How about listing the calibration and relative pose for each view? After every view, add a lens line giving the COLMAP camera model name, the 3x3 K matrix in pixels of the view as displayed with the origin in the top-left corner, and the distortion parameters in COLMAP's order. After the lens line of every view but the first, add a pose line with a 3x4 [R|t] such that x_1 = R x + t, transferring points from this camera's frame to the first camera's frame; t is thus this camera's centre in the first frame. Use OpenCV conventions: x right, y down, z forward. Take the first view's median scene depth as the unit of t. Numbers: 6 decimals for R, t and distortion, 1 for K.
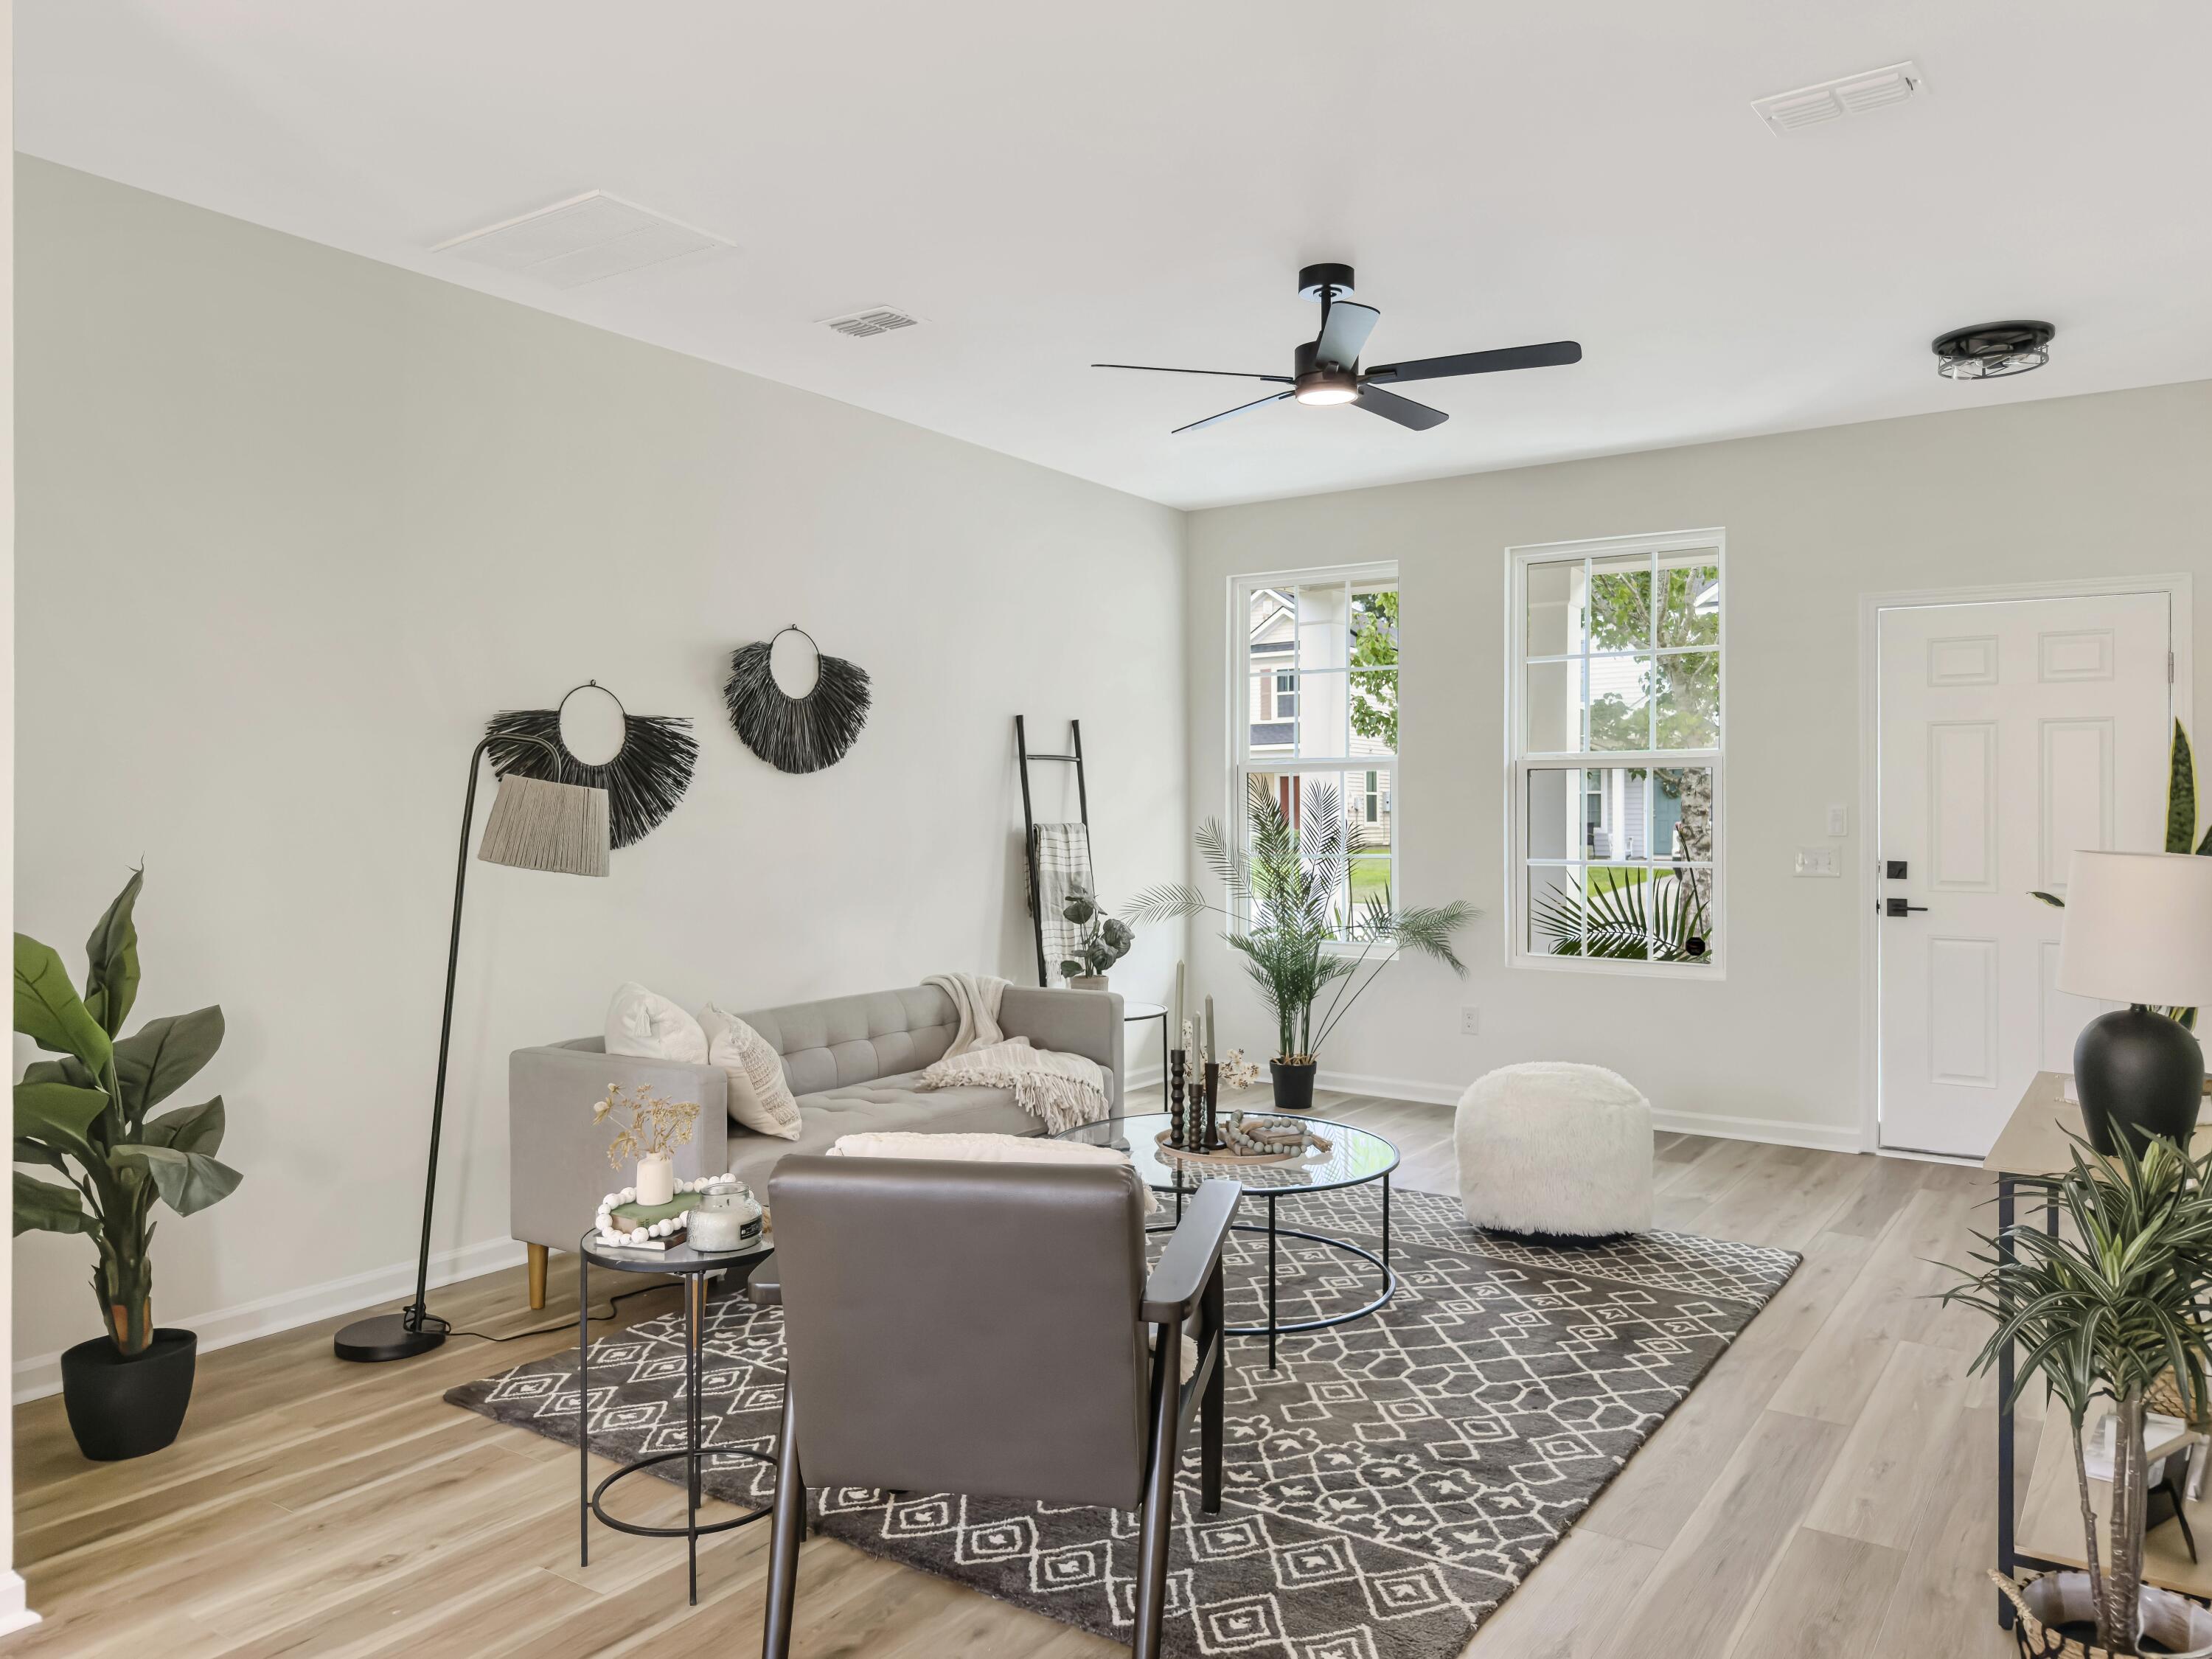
lens RADIAL K [[1567.3, 0, 1111.9], [0, 1567.3, 804.8], [0, 0, 1]] dist [0.060471, -0.091451]
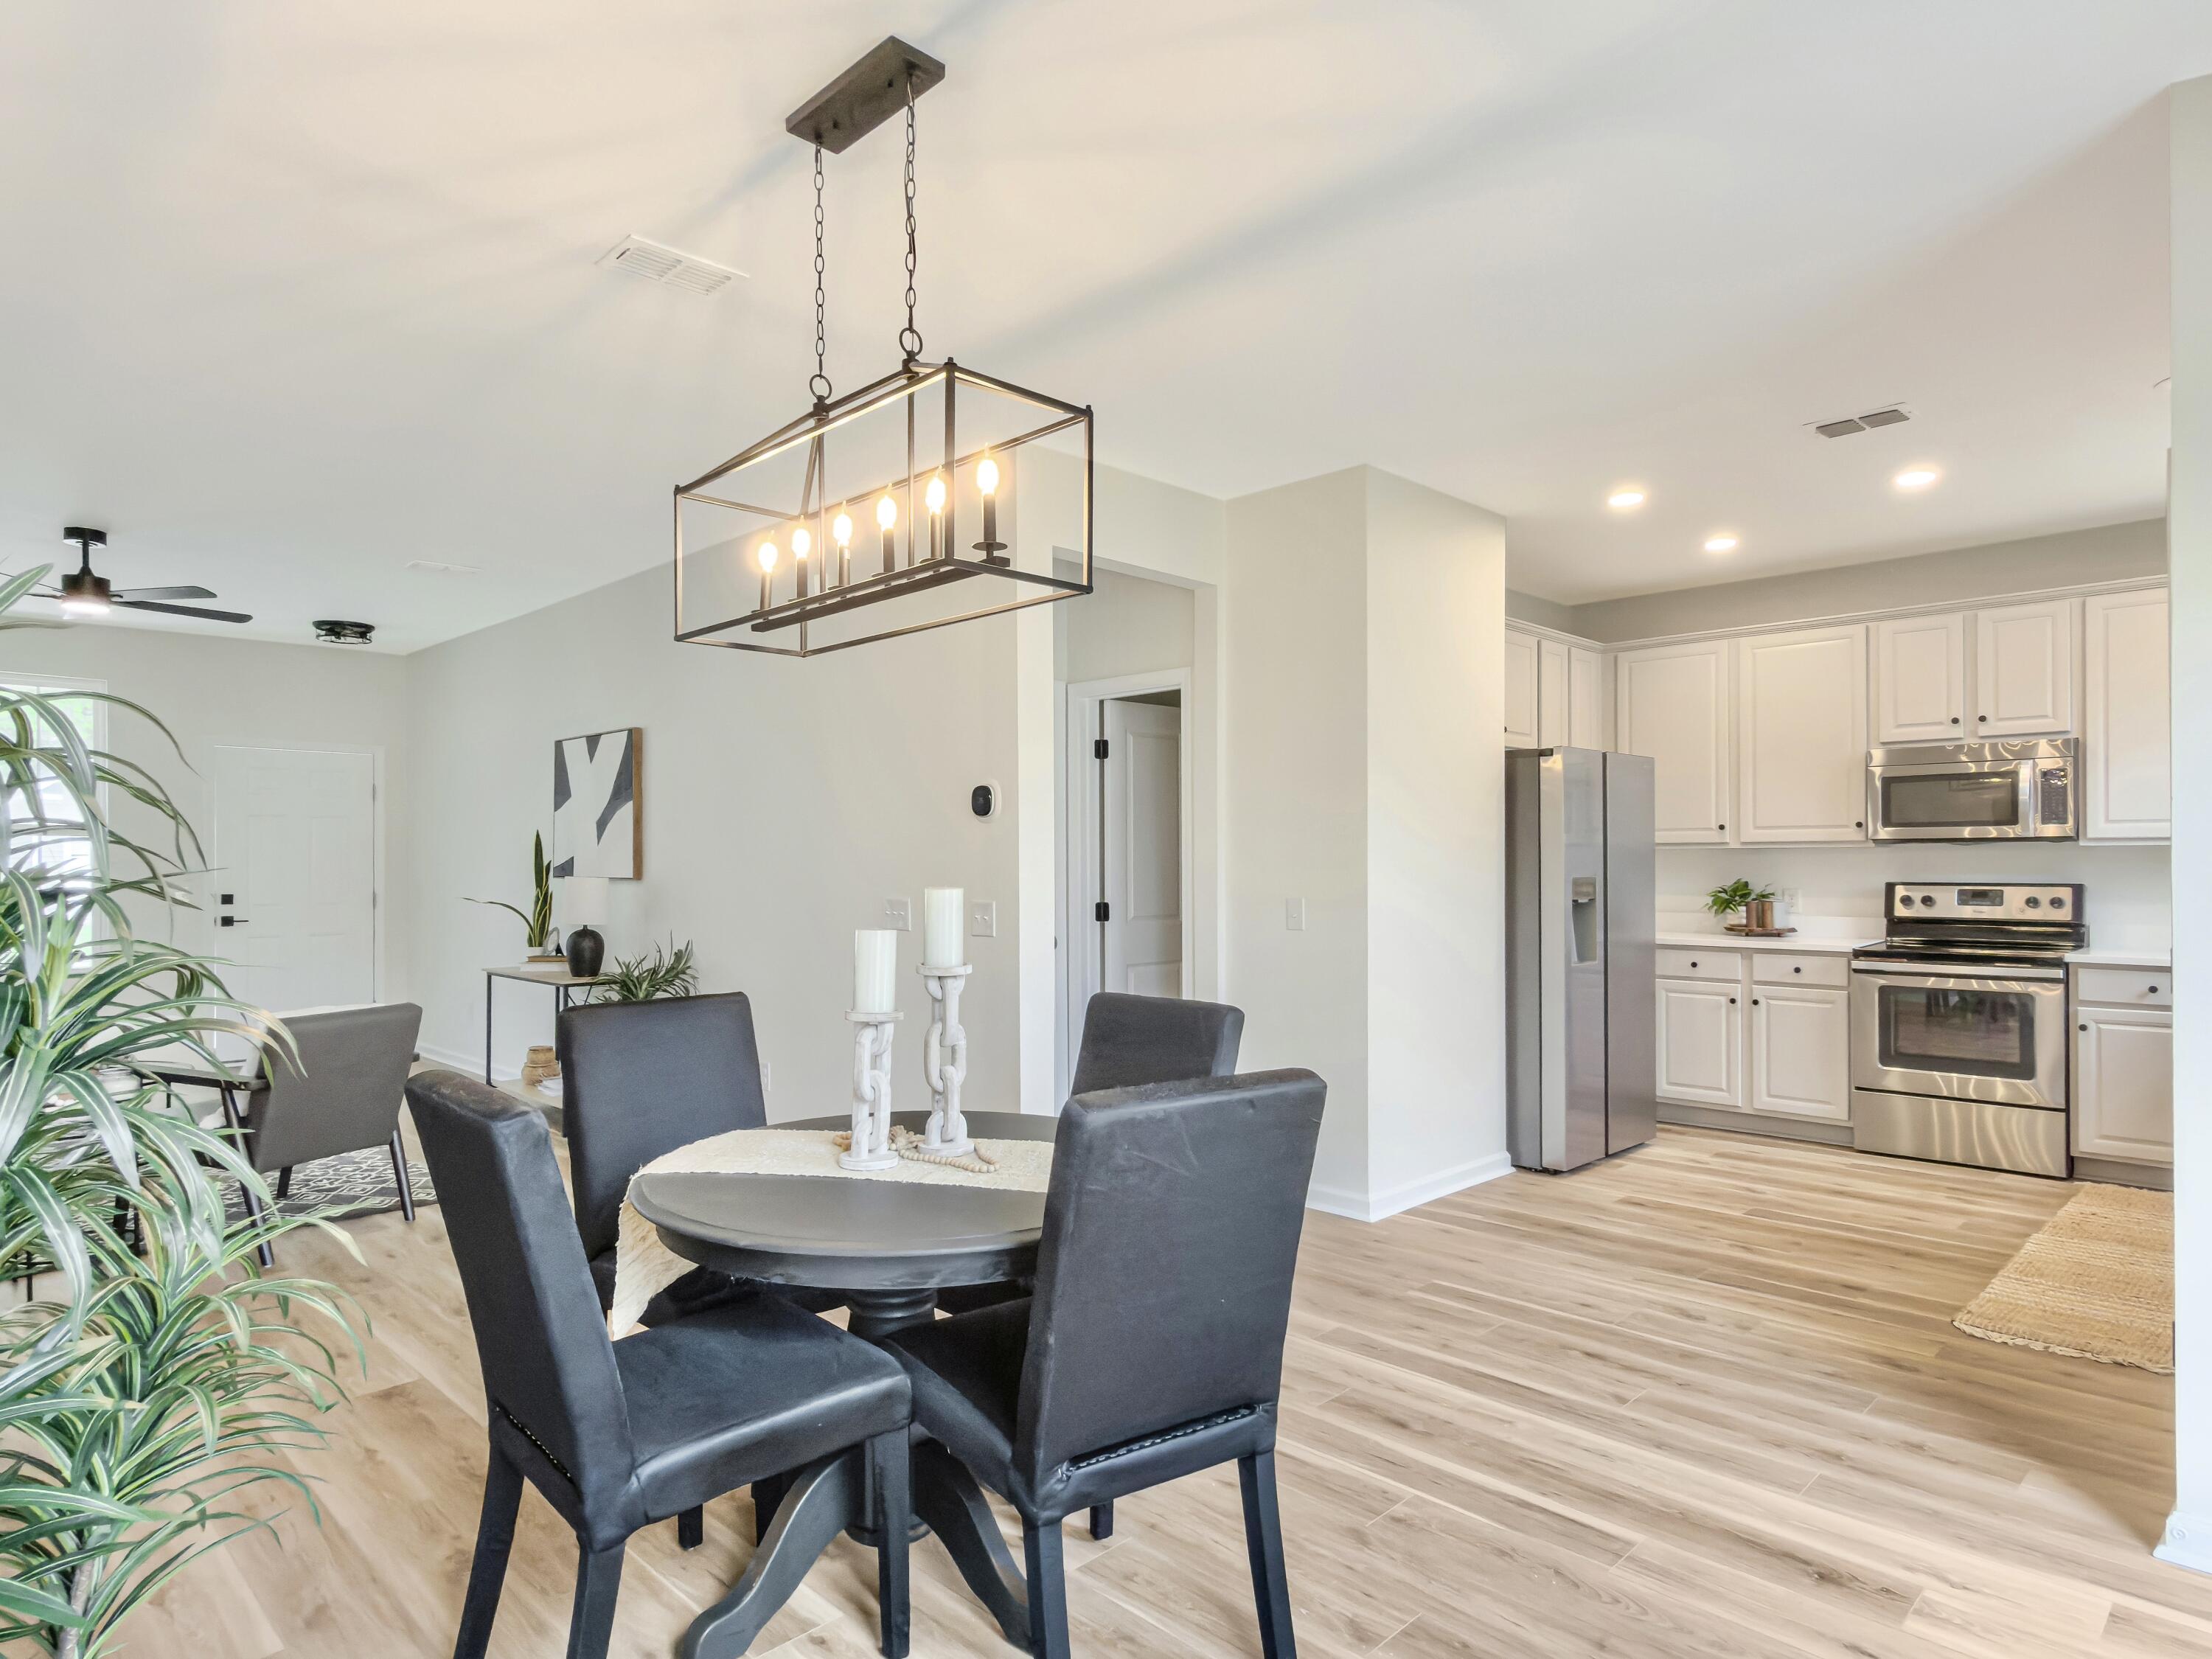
lens RADIAL K [[1282.9, 0, 1095.3], [0, 1282.9, 852.7], [0, 0, 1]] dist [0.000623, 0.001352]
pose [[0.191048, 0.005486, 0.981565, -0.754284], [0.001341, 0.999982, -0.005850, 0.000149], [-0.981580, 0.002434, 0.191037, -0.206781]]
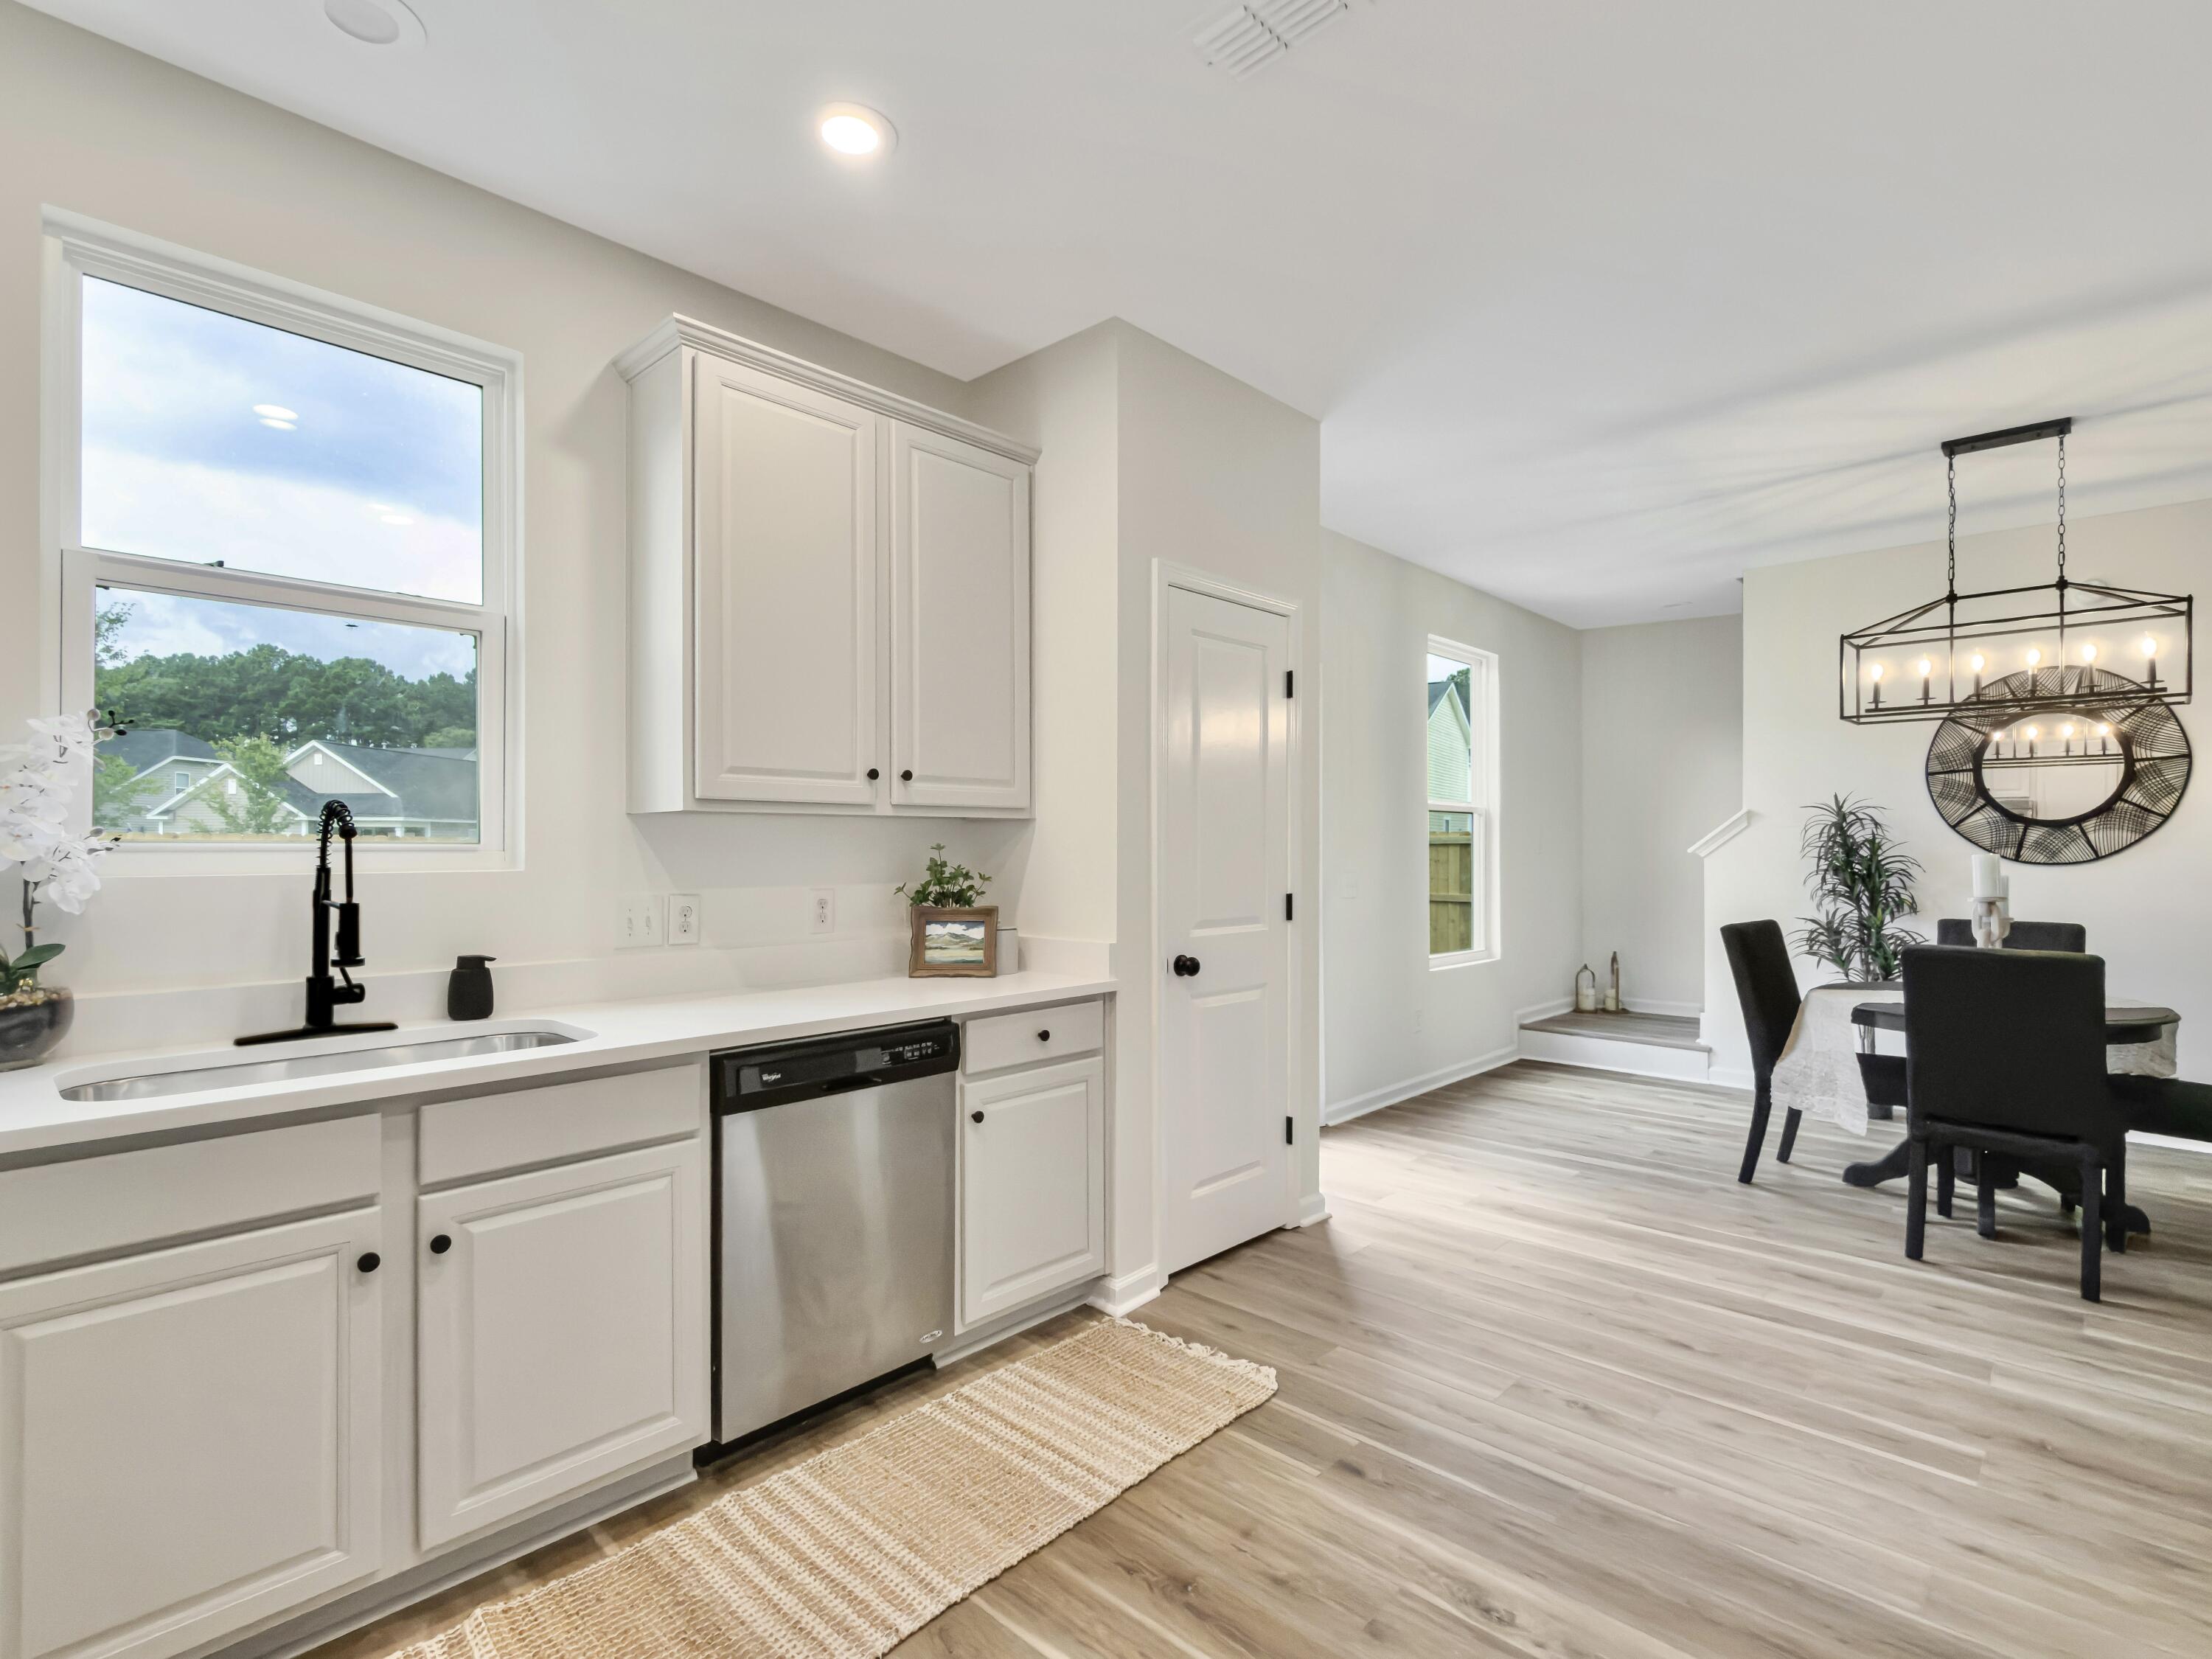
lens RADIAL K [[1064.8, 0, 1110.7], [0, 1064.8, 846.9], [0, 0, 1]] dist [0.002339, 0.000062]
pose [[-0.161169, 0.002292, -0.986924, 0.456096], [0.000782, 0.999997, 0.002195, 0.003216], [0.986926, -0.000418, -0.161171, -0.512202]]
